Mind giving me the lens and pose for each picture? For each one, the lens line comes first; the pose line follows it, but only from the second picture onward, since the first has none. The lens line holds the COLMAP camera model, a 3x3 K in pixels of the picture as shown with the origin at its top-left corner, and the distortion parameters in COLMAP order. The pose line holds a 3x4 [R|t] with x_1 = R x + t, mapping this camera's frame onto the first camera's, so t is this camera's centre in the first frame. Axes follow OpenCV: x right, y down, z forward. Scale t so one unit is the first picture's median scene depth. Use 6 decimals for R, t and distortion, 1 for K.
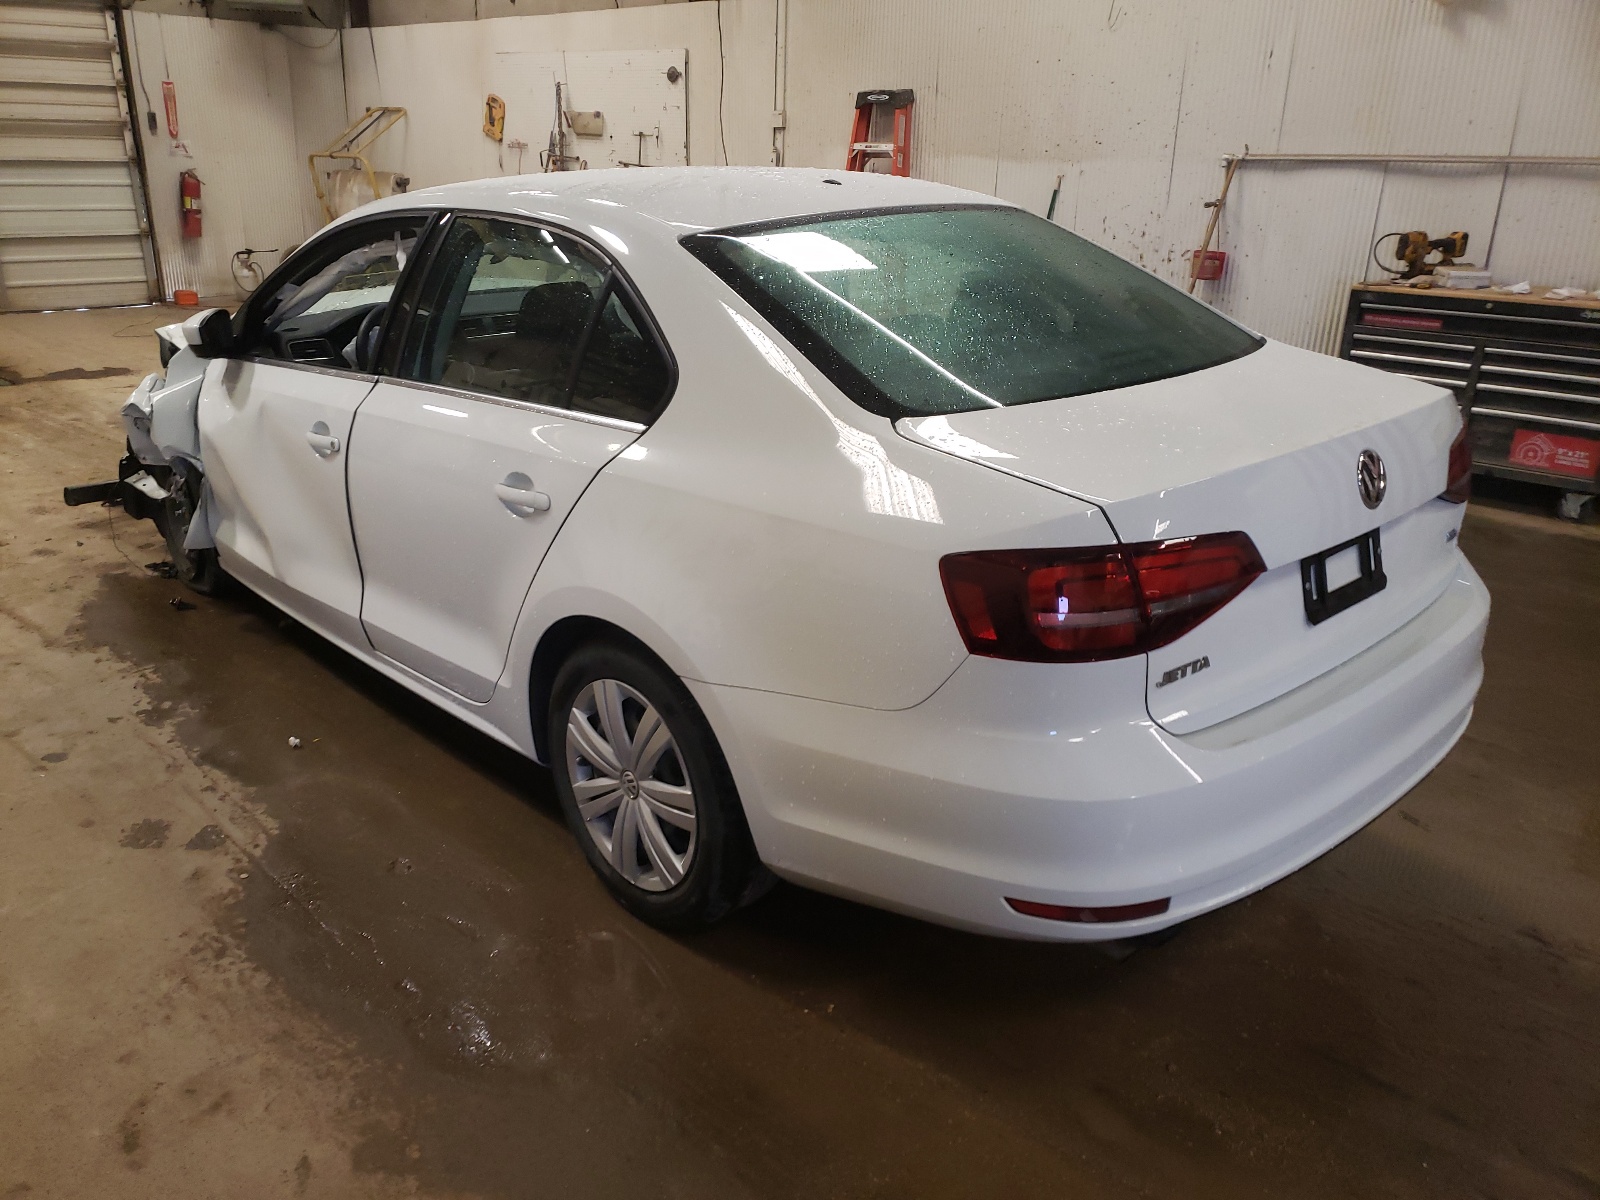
lens RADIAL K [[1304.8, 0, 800.0], [0, 1304.8, 600.0], [0, 0, 1]] dist [0.063170, -0.007731]
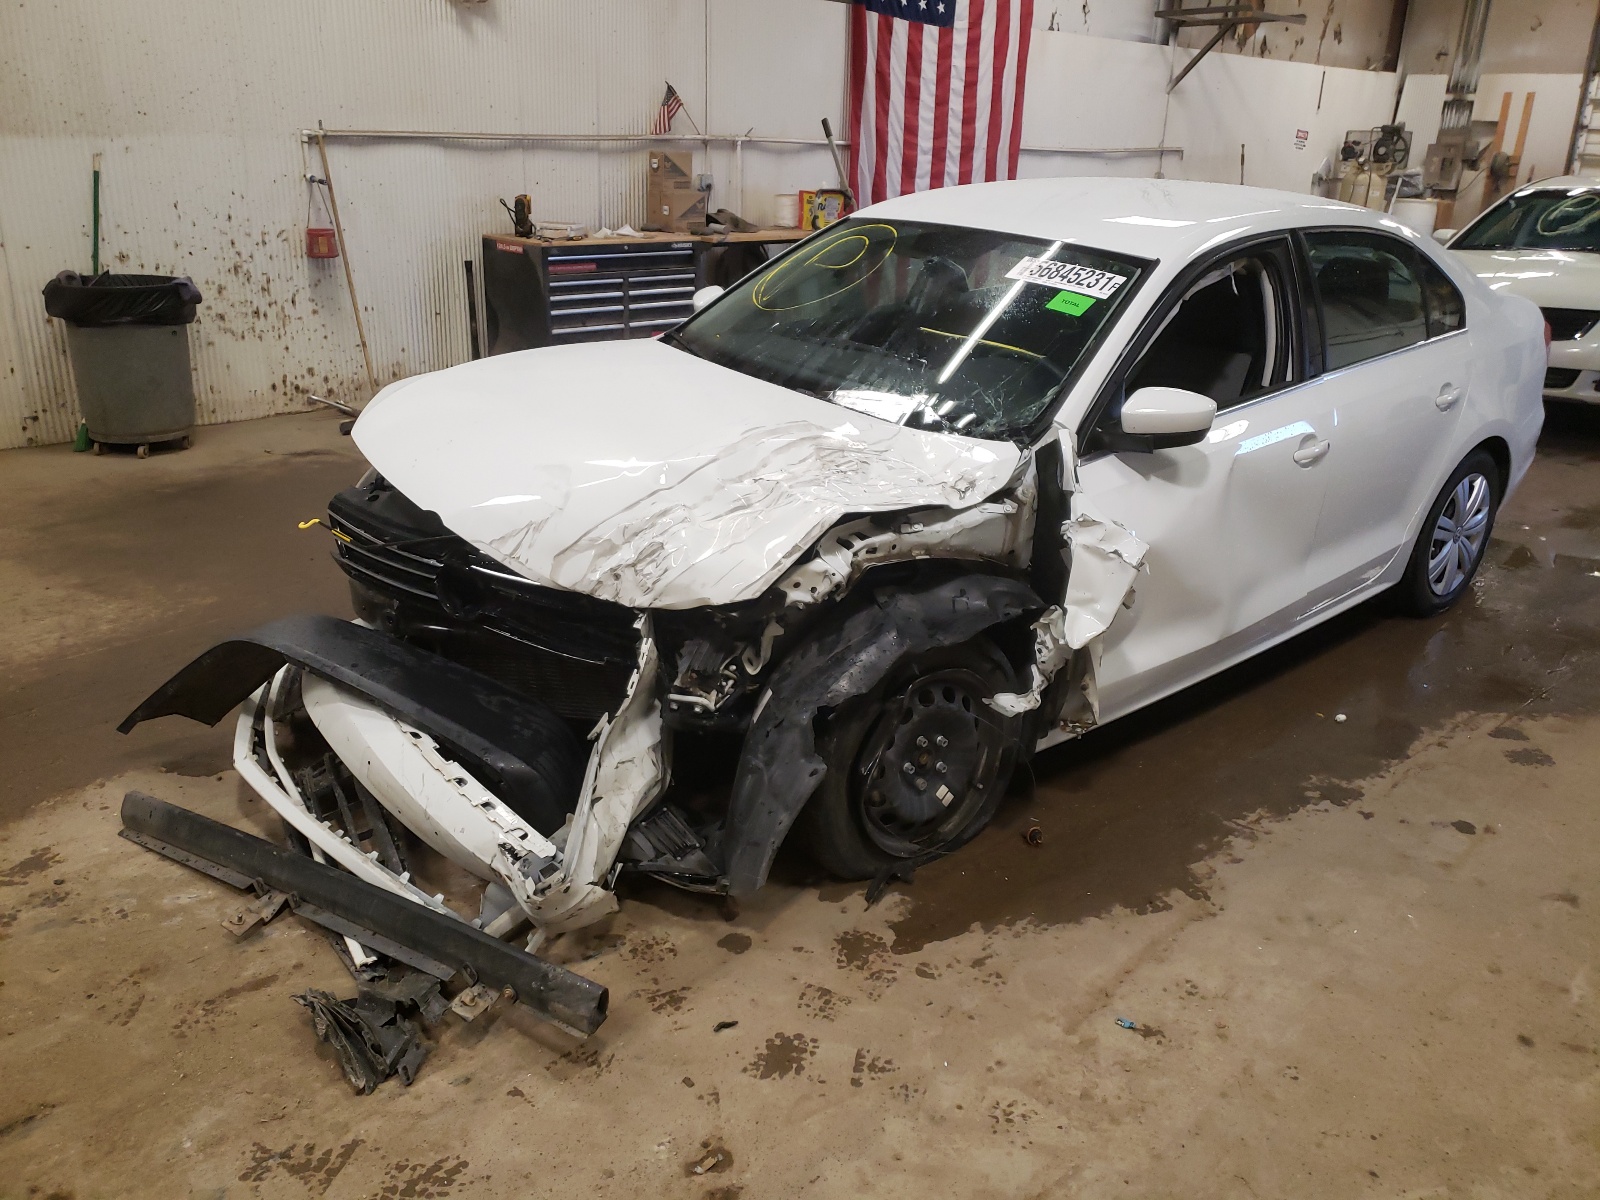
lens RADIAL K [[1270.9, 0, 800.0], [0, 1270.9, 600.0], [0, 0, 1]] dist [0.011202, -0.002716]
pose [[0.001144, -0.358788, 0.933419, -0.787010], [0.306340, 0.888668, 0.341211, -0.279059], [-0.951922, 0.285553, 0.110927, 0.761559]]
